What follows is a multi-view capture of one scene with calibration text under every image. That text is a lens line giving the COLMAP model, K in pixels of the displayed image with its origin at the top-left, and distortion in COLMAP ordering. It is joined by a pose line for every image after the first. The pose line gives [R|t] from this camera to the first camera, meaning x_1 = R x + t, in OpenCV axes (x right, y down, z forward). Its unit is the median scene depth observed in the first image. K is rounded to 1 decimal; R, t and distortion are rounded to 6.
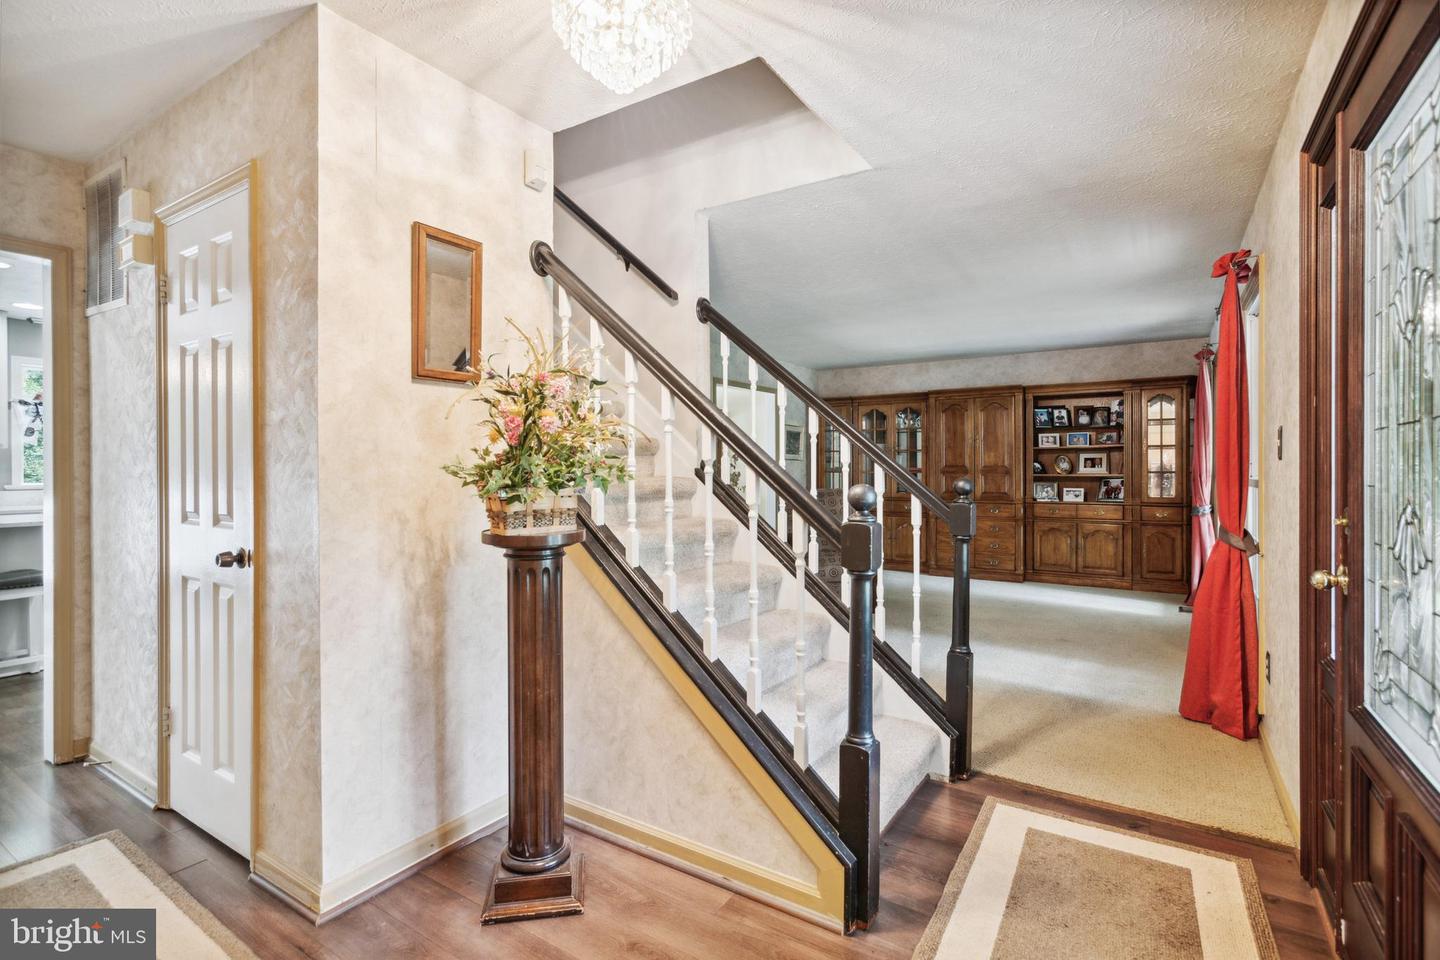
lens RADIAL K [[696.8, 0, 716.8], [0, 696.8, 476.0], [0, 0, 1]] dist [-0.002807, 0.002730]
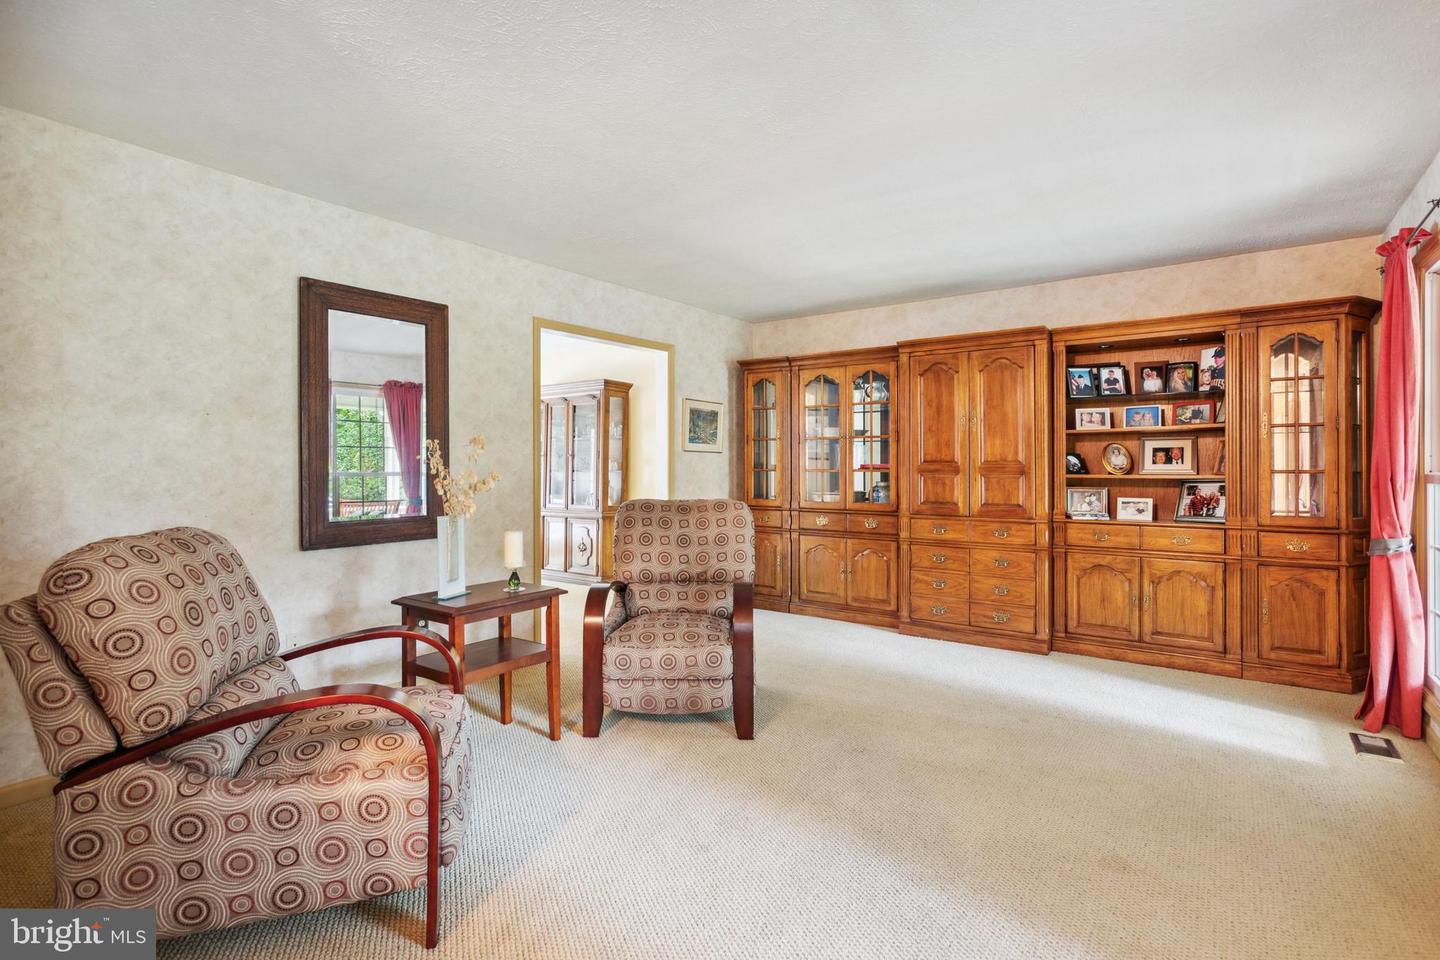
lens RADIAL K [[696.8, 0, 719.5], [0, 696.8, 469.9], [0, 0, 1]] dist [-0.002807, 0.002730]
pose [[0.998501, 0.000785, -0.054730, 0.186857], [-0.000957, 0.999995, -0.003107, -0.004505], [0.054727, 0.003155, 0.998496, 0.378941]]
